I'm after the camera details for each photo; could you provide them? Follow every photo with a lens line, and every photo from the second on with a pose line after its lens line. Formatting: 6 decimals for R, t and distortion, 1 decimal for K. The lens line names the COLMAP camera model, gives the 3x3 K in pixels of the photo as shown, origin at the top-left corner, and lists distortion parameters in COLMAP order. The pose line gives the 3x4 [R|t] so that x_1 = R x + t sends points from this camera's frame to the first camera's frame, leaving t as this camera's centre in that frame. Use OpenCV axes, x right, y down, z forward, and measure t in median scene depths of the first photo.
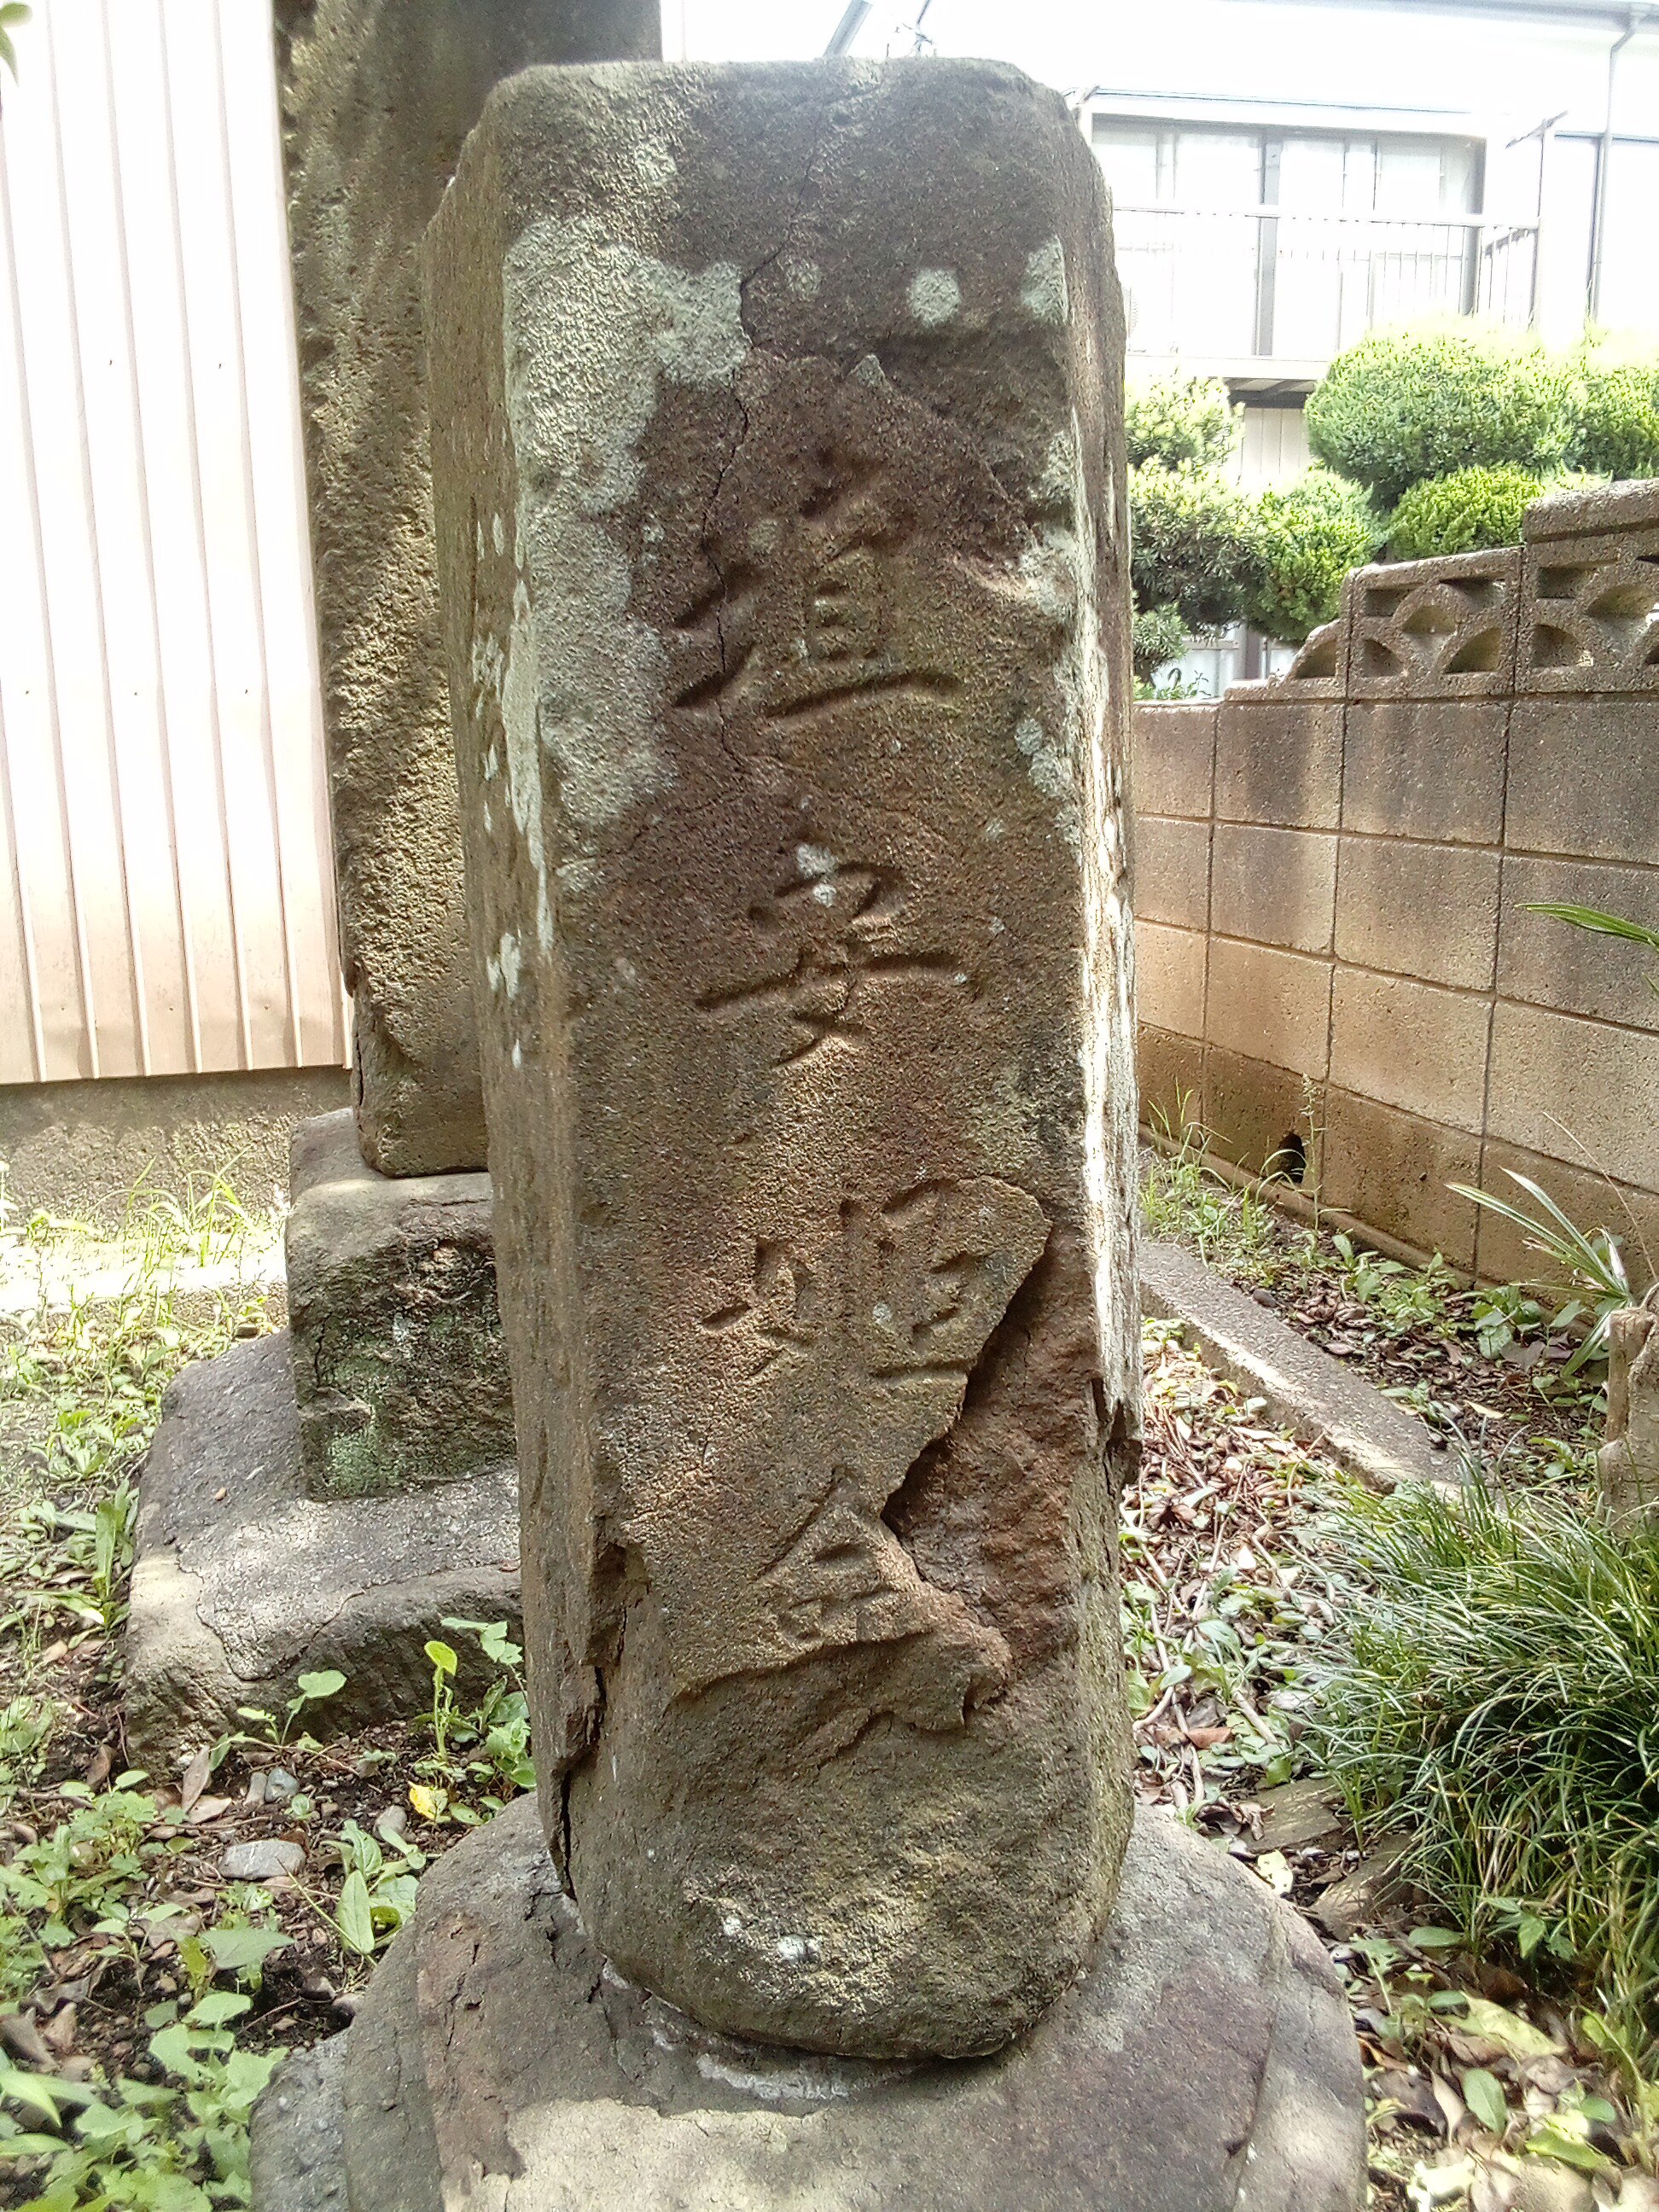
lens RADIAL K [[1820.1, 0, 835.8], [0, 1820.1, 1105.8], [0, 0, 1]] dist [0.015392, -0.001283]
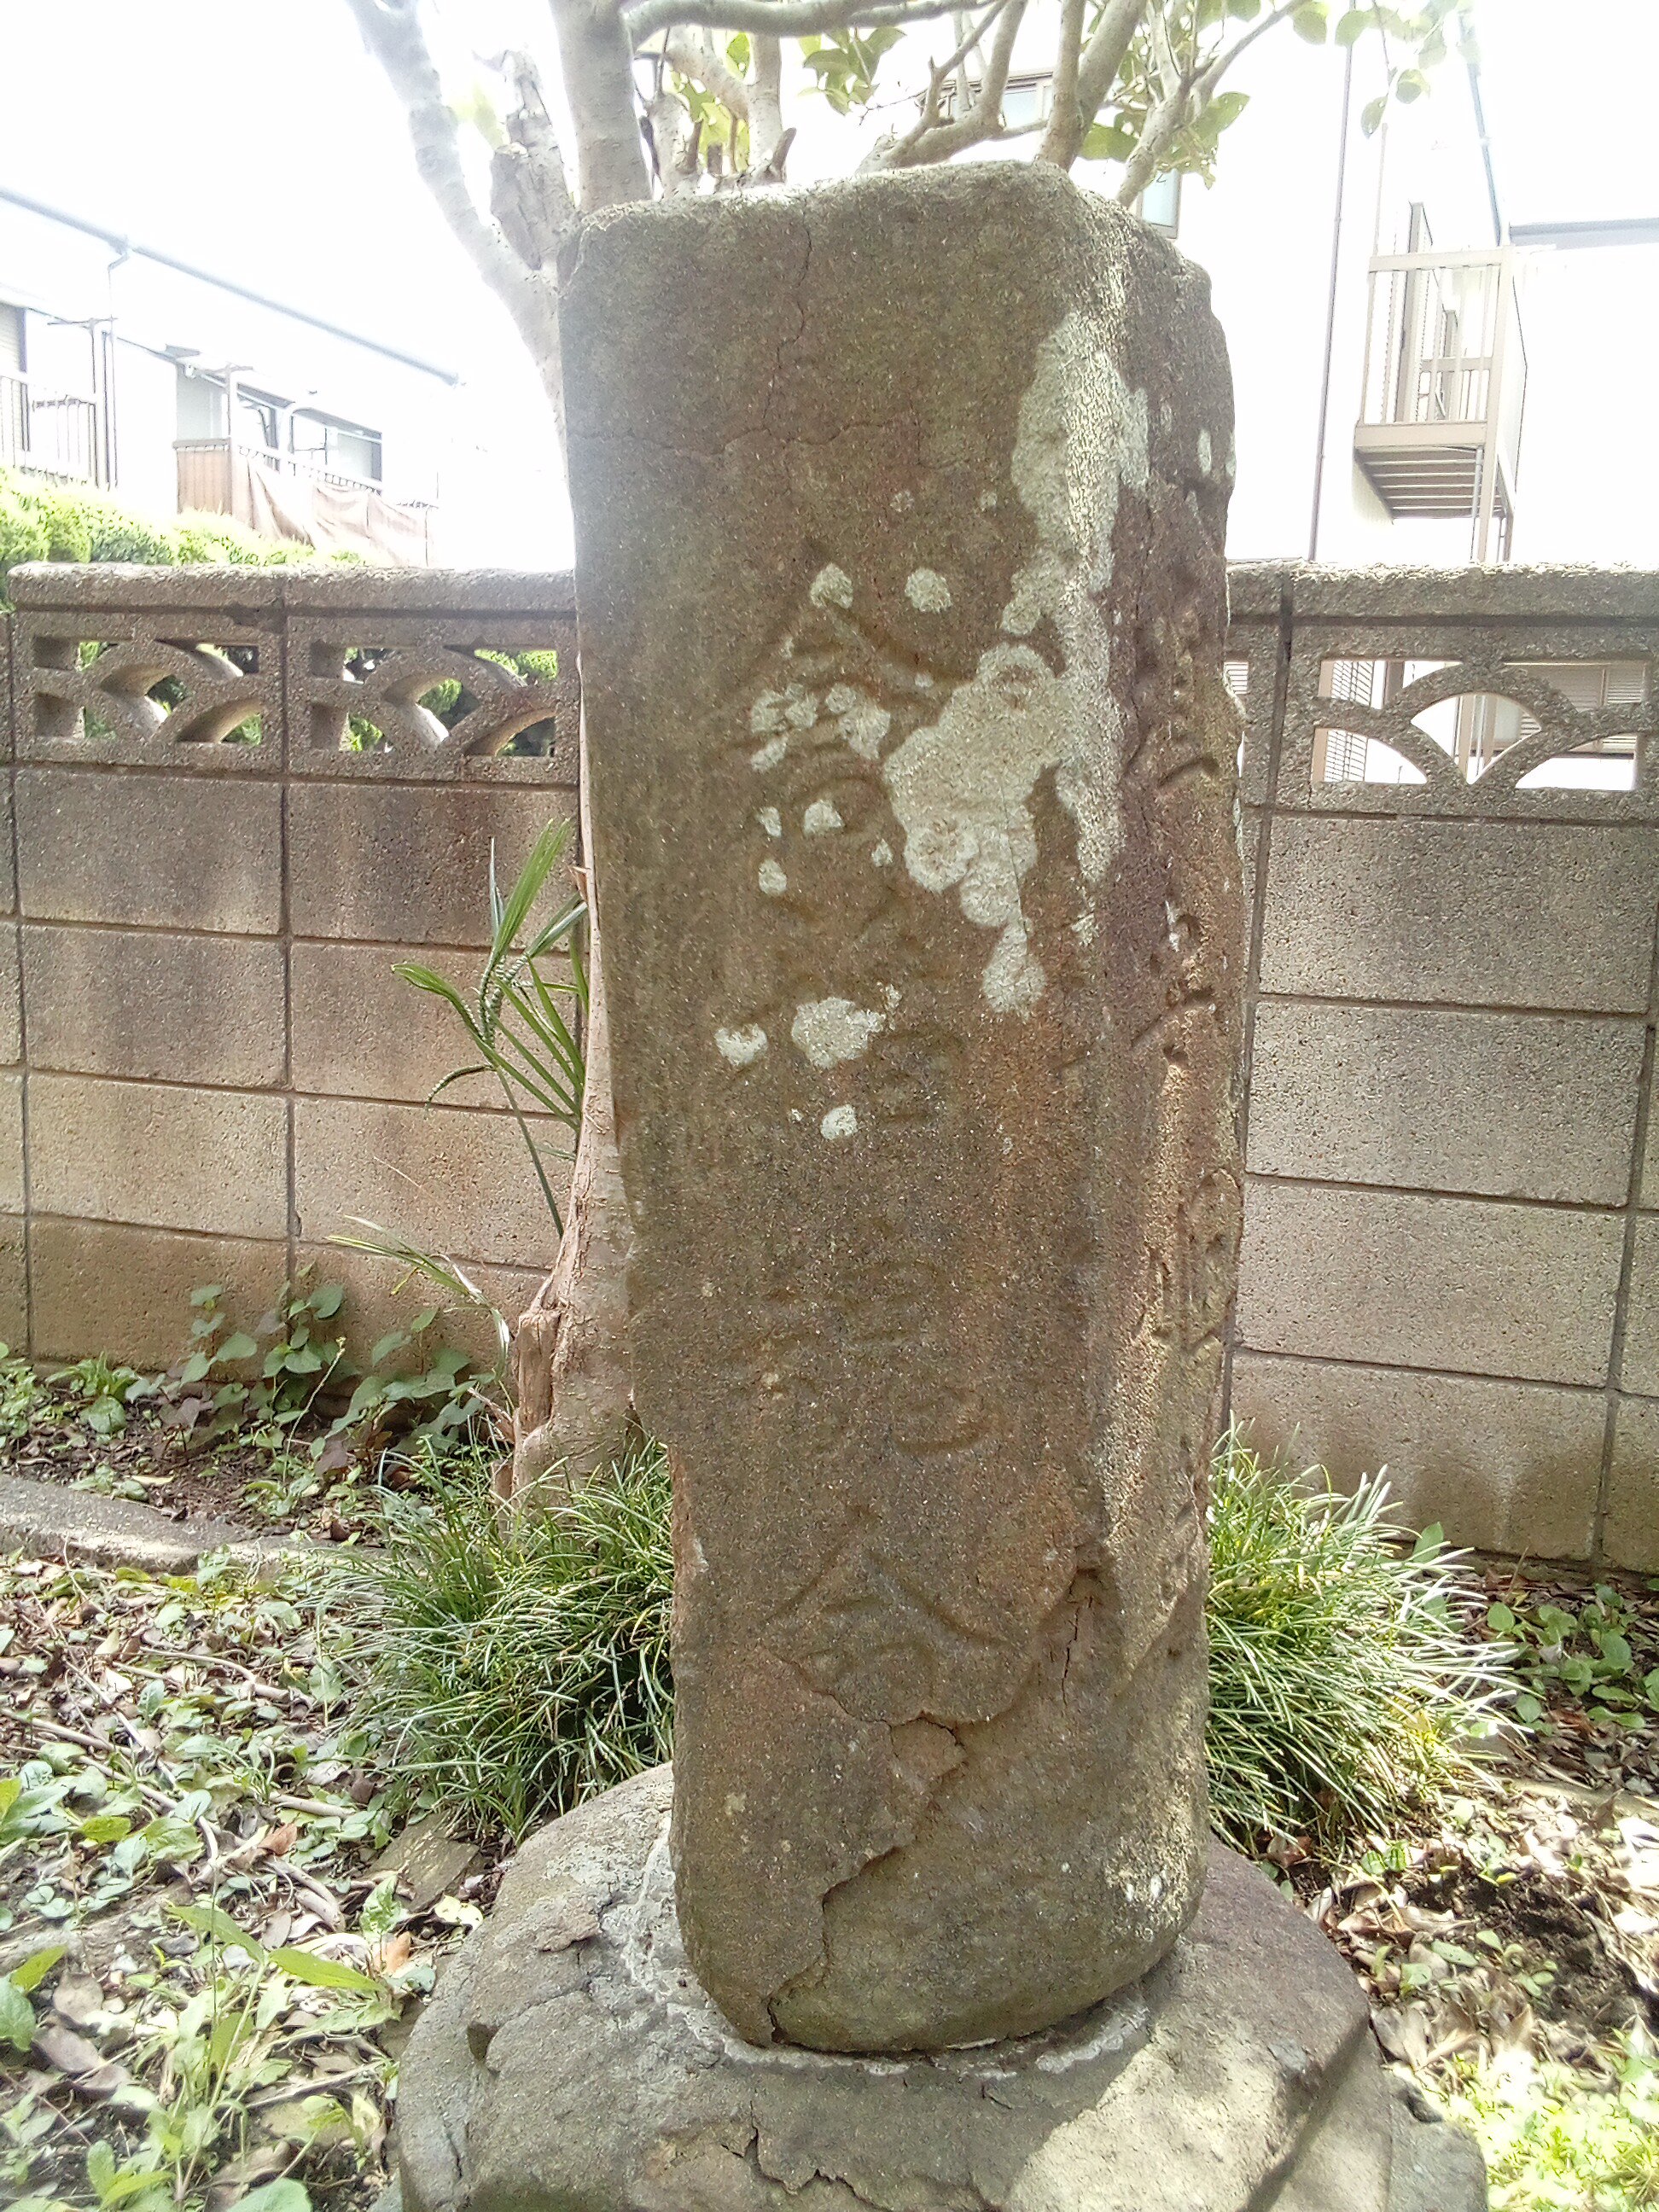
lens RADIAL K [[1820.1, 0, 835.8], [0, 1820.1, 1105.8], [0, 0, 1]] dist [0.015392, -0.001283]
pose [[0.554872, -0.098647, 0.826066, -0.226484], [0.130305, 0.990995, 0.030816, -0.015902], [-0.821668, 0.090541, 0.562730, 0.110382]]
